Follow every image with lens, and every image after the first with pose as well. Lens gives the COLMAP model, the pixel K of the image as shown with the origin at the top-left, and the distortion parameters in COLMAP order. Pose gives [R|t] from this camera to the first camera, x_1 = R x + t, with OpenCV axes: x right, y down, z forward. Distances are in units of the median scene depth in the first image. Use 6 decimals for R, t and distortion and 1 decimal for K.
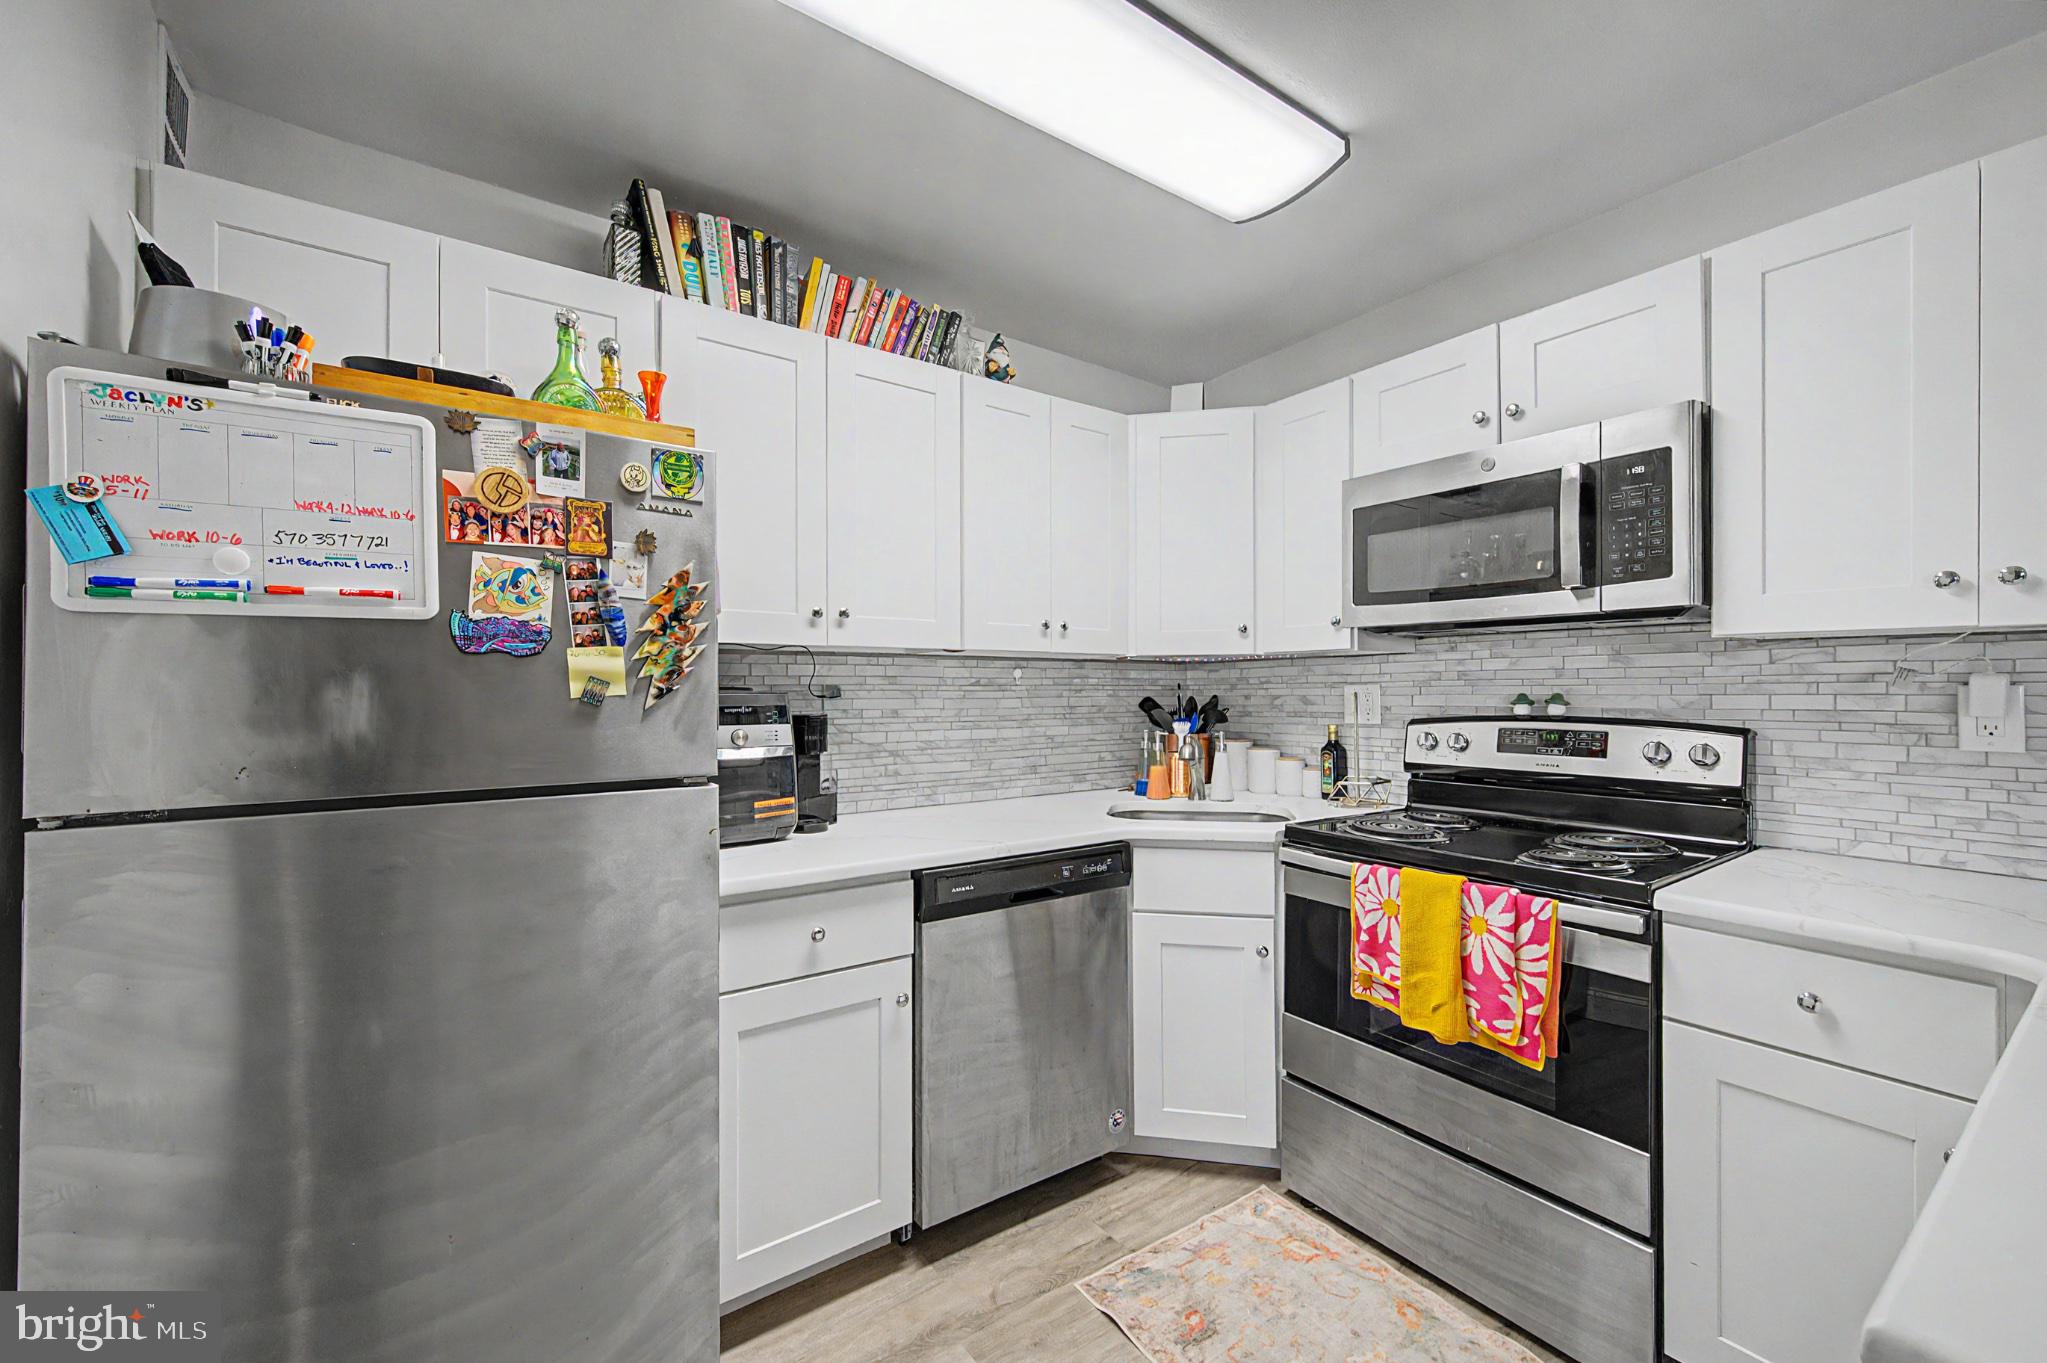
lens RADIAL K [[801.4, 0, 1012.6], [0, 801.4, 689.8], [0, 0, 1]] dist [-0.000105, -0.000724]
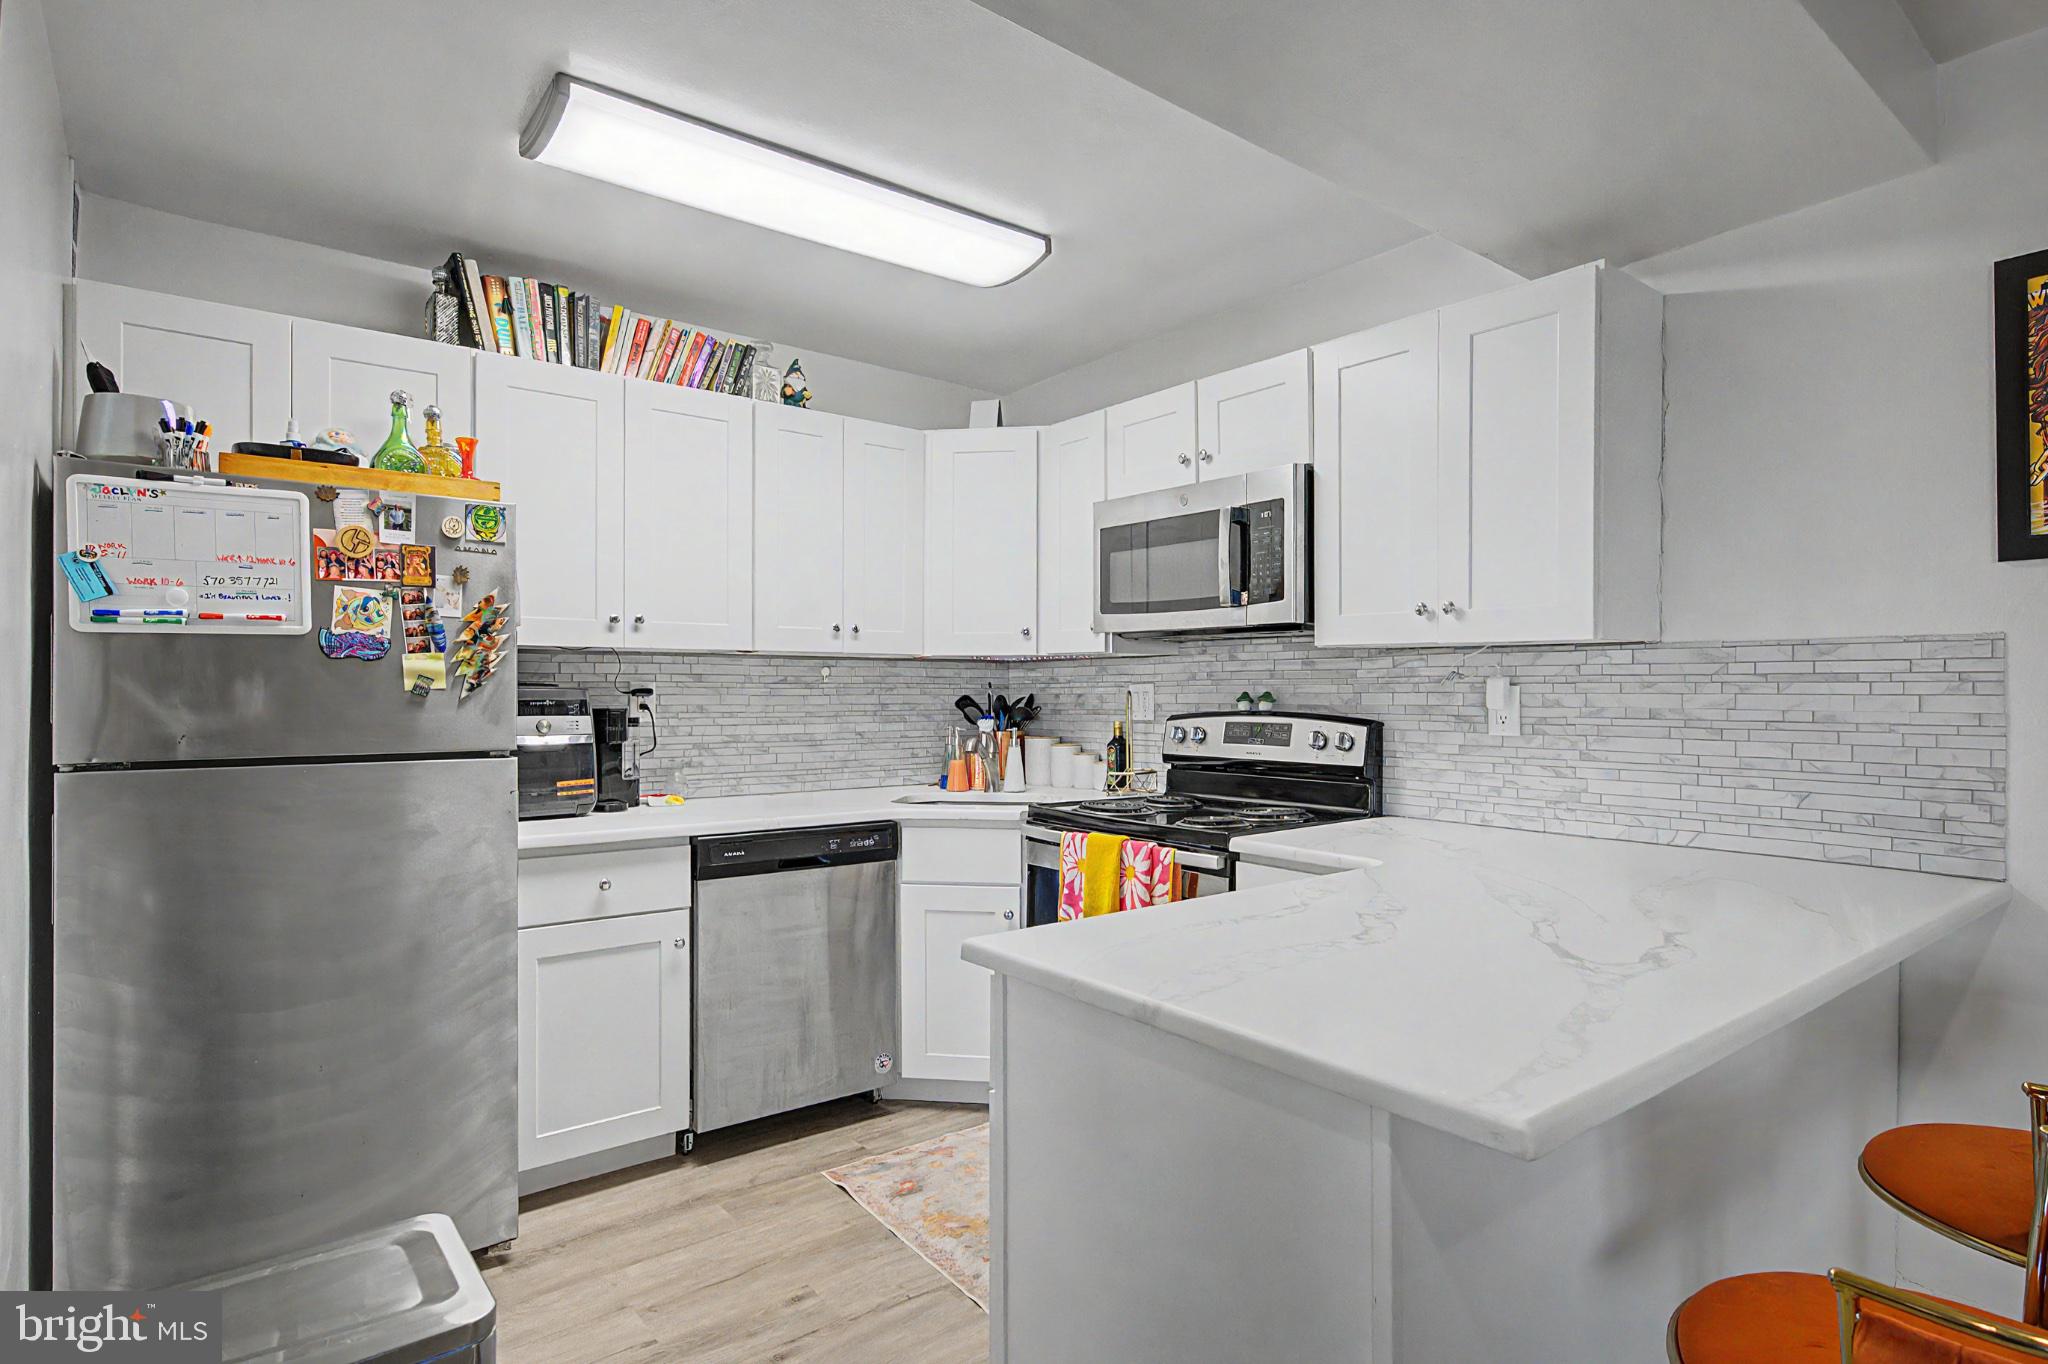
lens RADIAL K [[1047.9, 0, 1017.3], [0, 1047.9, 696.4], [0, 0, 1]] dist [-0.013944, 0.008456]
pose [[0.998469, 0.003379, 0.055204, 0.281816], [-0.003699, 0.999977, 0.005679, 0.004623], [-0.055184, -0.005874, 0.998459, -0.597846]]
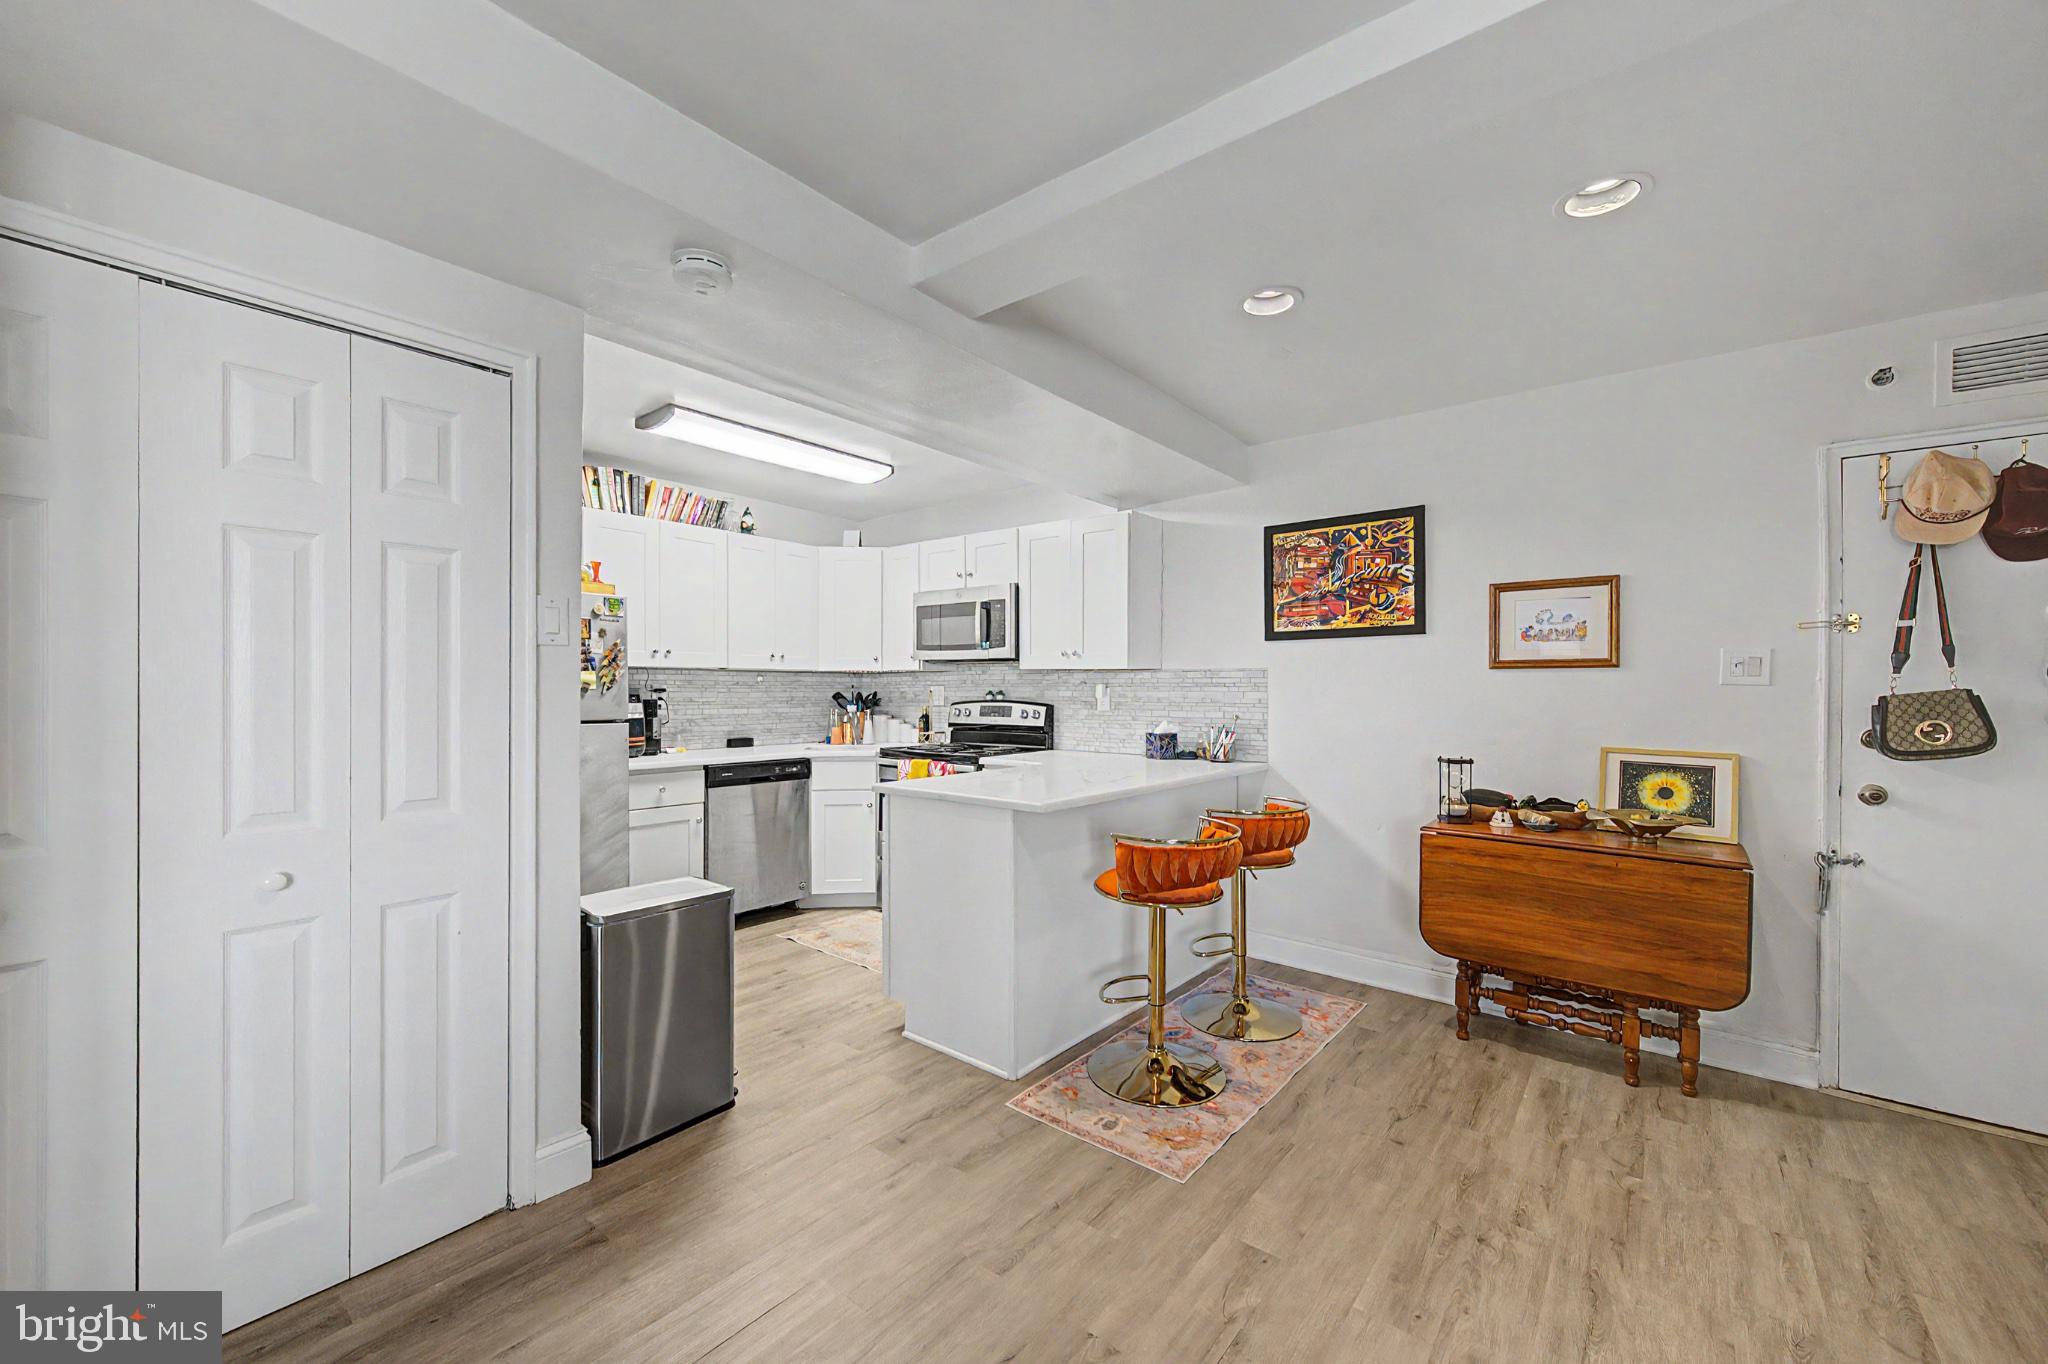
lens RADIAL K [[801.8, 0, 1026.1], [0, 801.8, 691.4], [0, 0, 1]] dist [-0.000105, -0.000724]
pose [[0.959252, 0.003535, 0.282529, 0.114178], [-0.004281, 0.999989, 0.002024, 0.002975], [-0.282519, -0.003151, 0.959257, -1.499297]]
